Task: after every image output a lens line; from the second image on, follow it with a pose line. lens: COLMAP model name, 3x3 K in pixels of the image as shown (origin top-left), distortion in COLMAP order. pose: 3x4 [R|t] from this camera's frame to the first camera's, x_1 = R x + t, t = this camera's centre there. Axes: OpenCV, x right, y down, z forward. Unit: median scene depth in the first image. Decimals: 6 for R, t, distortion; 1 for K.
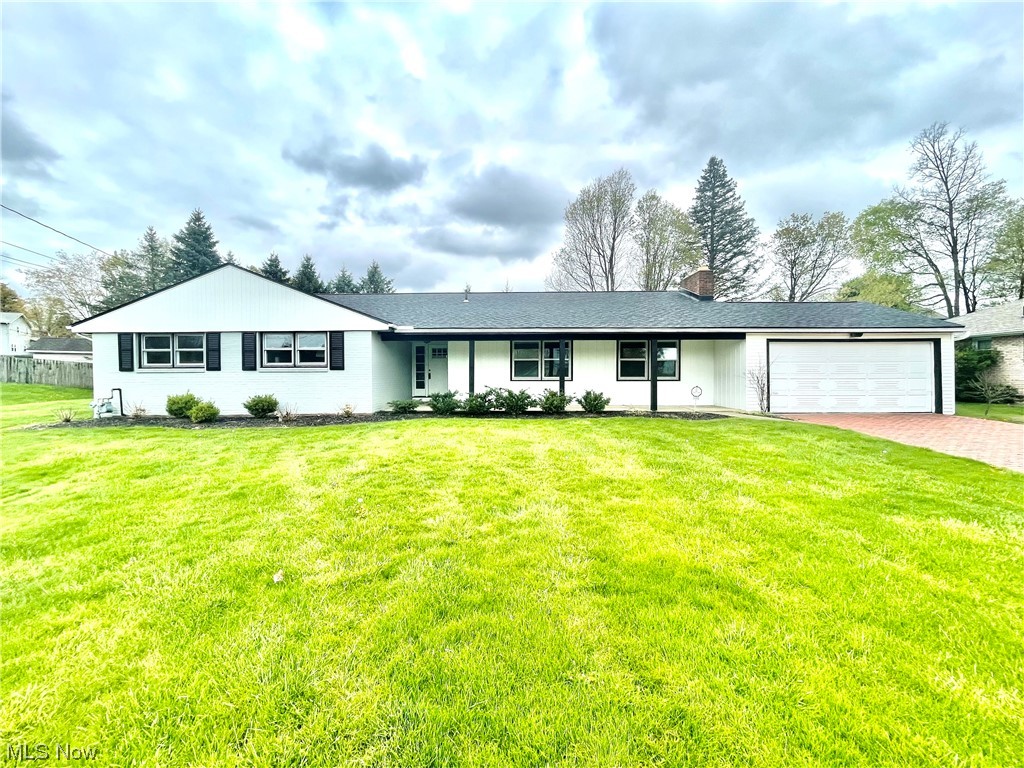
lens RADIAL K [[415.0, 0, 512.0], [0, 415.0, 384.0], [0, 0, 1]] dist [0.001144, 0.000374]
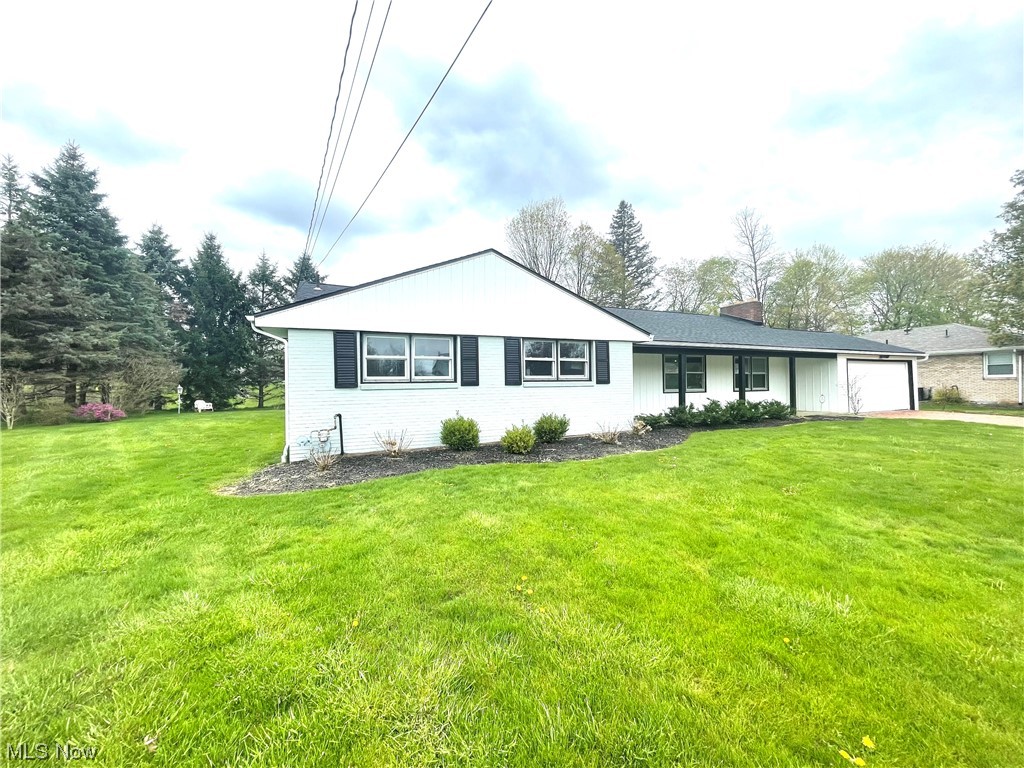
lens RADIAL K [[415.0, 0, 512.0], [0, 415.0, 384.0], [0, 0, 1]] dist [0.001144, 0.000374]
pose [[0.904222, -0.006739, 0.427009, -0.969872], [0.018988, 0.999521, -0.024434, -0.015296], [-0.426640, 0.030202, 0.903917, 0.273422]]
